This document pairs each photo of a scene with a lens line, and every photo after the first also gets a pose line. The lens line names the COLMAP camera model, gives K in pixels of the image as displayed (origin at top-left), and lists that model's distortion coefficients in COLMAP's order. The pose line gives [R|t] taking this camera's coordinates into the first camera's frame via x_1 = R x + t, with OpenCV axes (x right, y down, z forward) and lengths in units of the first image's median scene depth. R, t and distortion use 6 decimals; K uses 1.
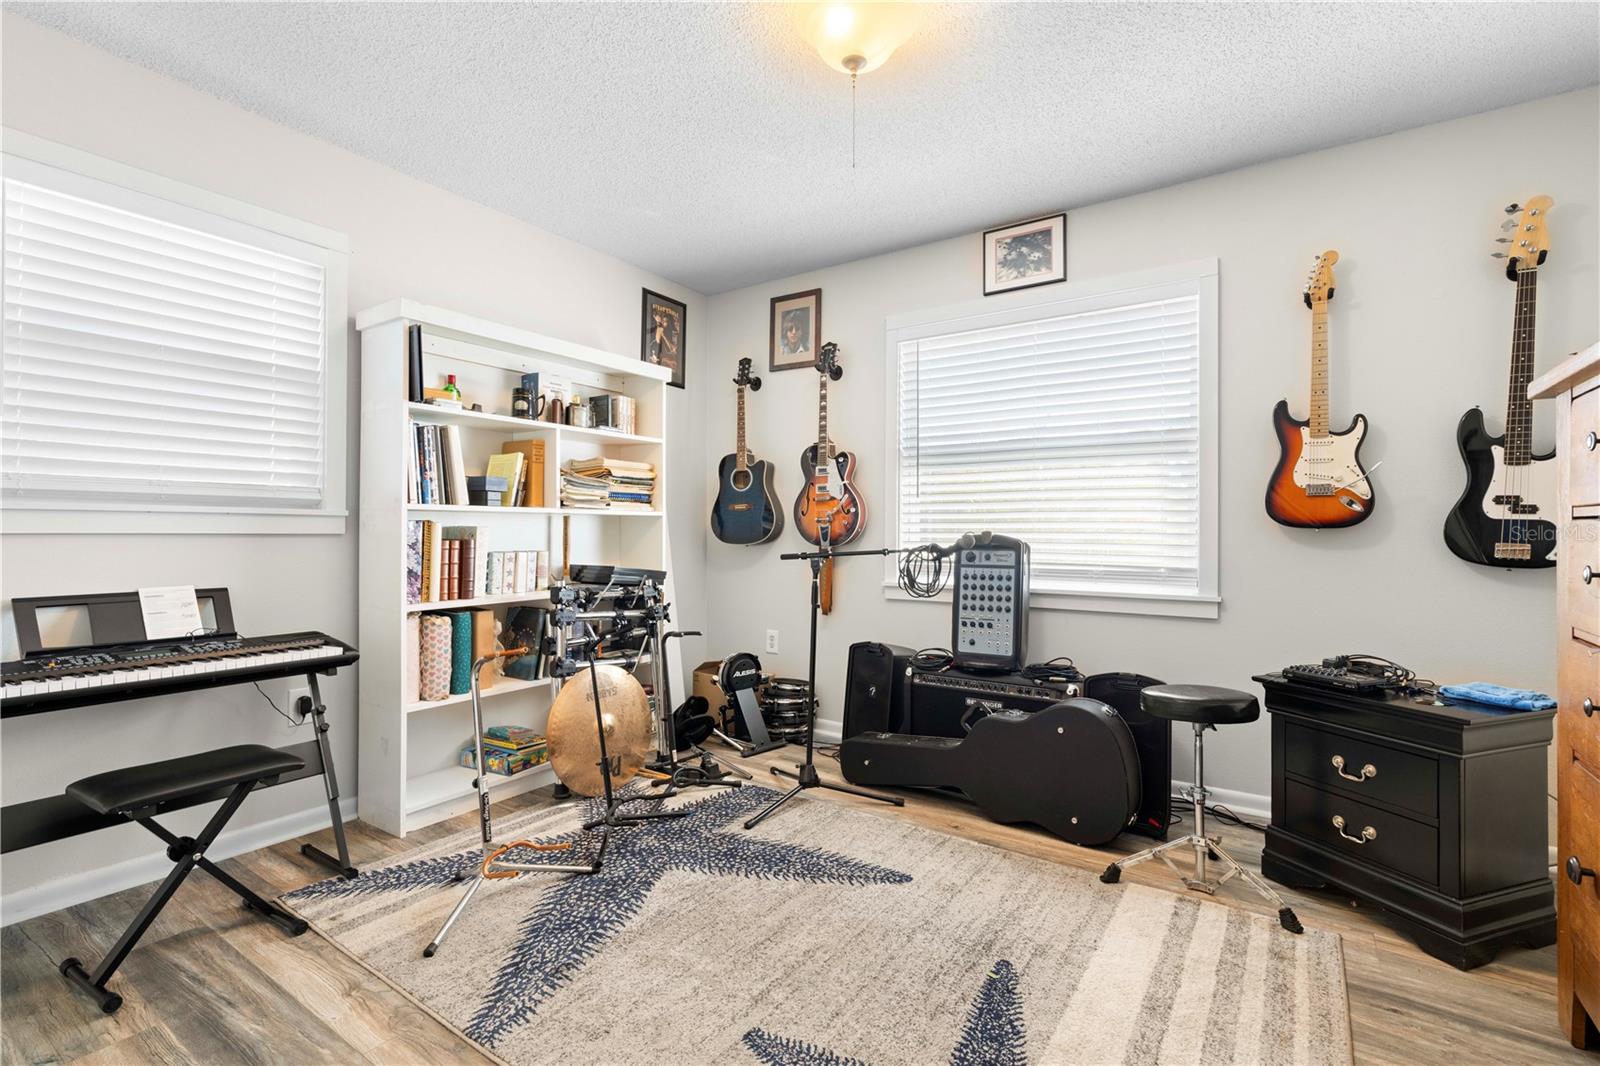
lens RADIAL K [[726.0, 0, 799.6], [0, 726.0, 533.4], [0, 0, 1]] dist [-0.008356, 0.003006]
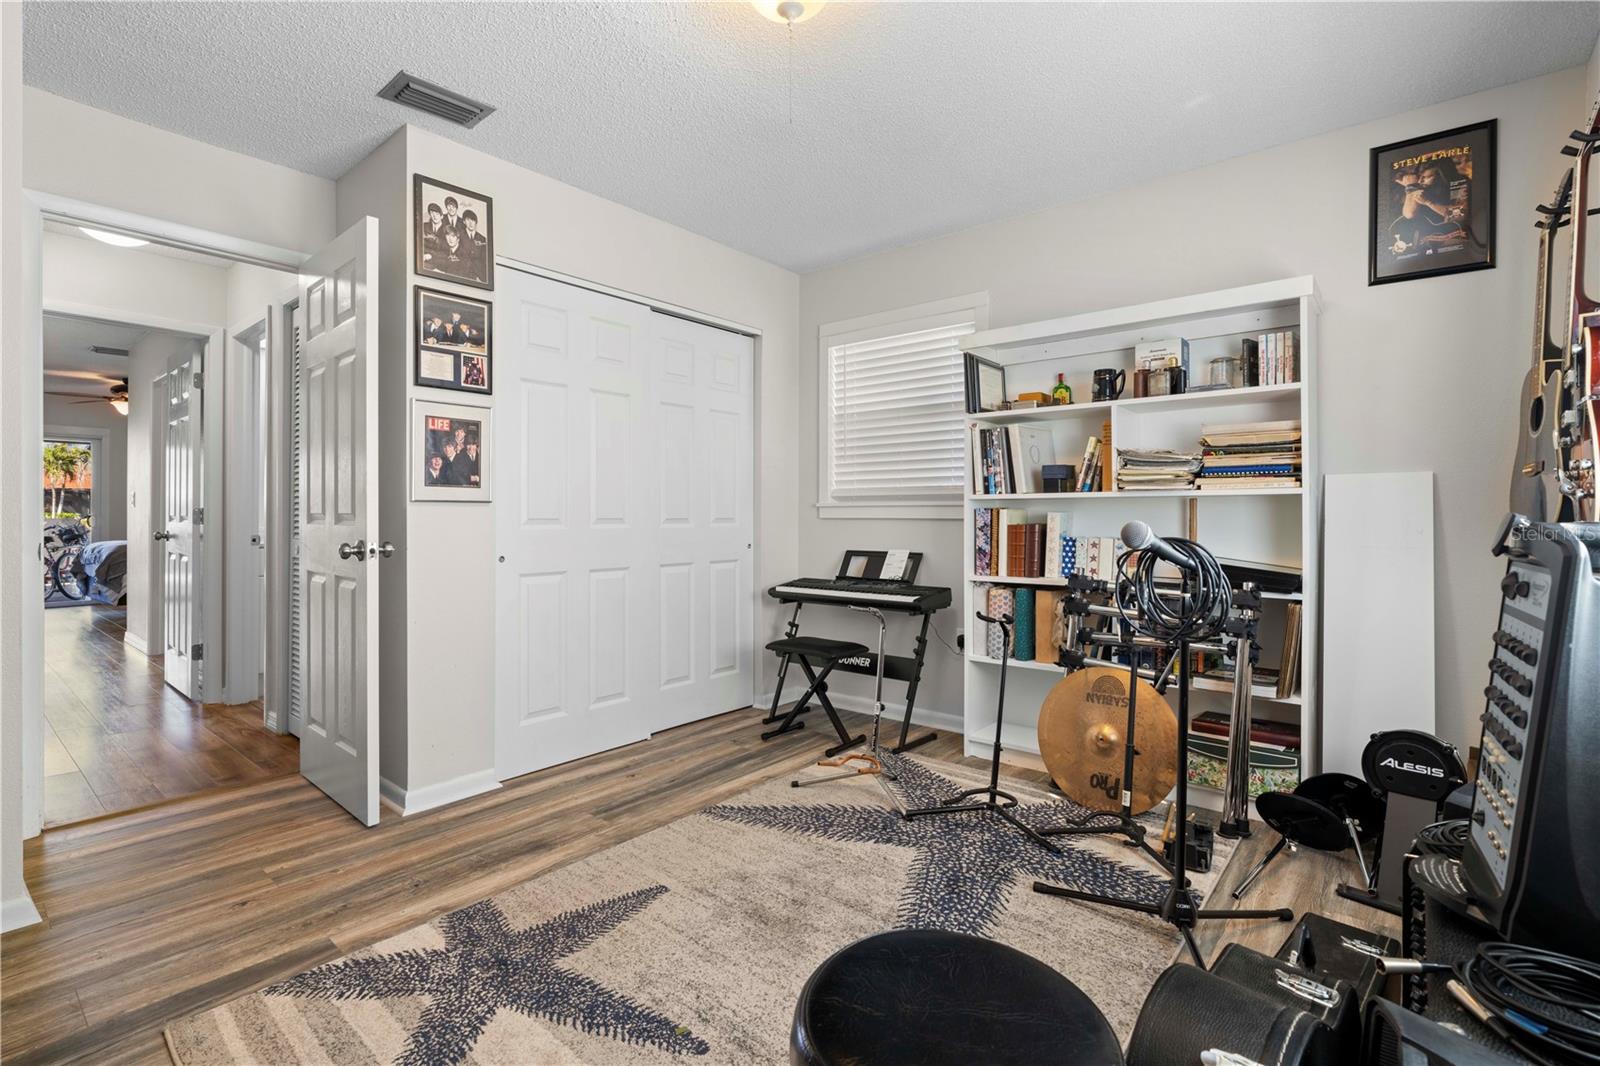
lens RADIAL K [[726.0, 0, 798.4], [0, 726.0, 525.2], [0, 0, 1]] dist [-0.008356, 0.003006]
pose [[-0.093016, 0.007299, -0.995638, 0.789058], [-0.005114, 0.999956, 0.007809, 0.003961], [0.995651, 0.005818, -0.092975, 0.868984]]
